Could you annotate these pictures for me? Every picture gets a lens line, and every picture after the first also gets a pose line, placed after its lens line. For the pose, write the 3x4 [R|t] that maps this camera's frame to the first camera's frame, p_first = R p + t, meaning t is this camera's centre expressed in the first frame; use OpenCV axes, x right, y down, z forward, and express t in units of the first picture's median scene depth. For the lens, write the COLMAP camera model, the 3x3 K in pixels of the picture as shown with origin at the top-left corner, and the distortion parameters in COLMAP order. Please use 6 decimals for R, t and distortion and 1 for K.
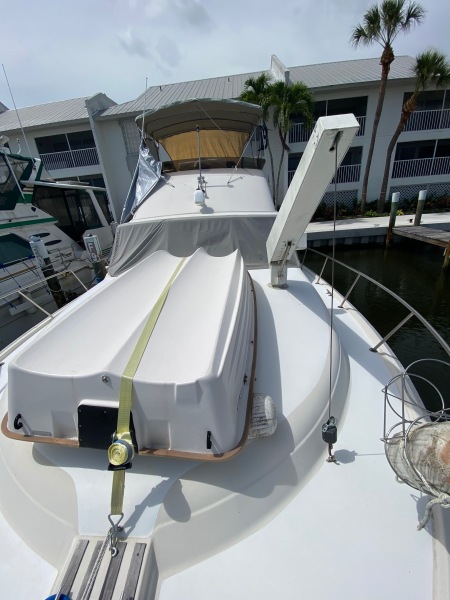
lens RADIAL K [[241.4, 0, 223.6], [0, 241.4, 292.3], [0, 0, 1]] dist [0.014644, -0.018395]
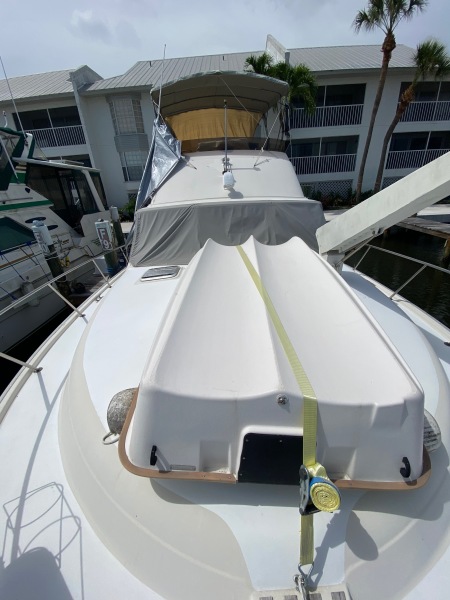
lens RADIAL K [[241.4, 0, 223.6], [0, 241.4, 292.3], [0, 0, 1]] dist [0.014644, -0.018395]
pose [[0.997832, -0.002147, 0.065776, -0.106240], [-0.000763, 0.999023, 0.044182, -0.003898], [-0.065806, -0.044136, 0.996856, 0.035465]]
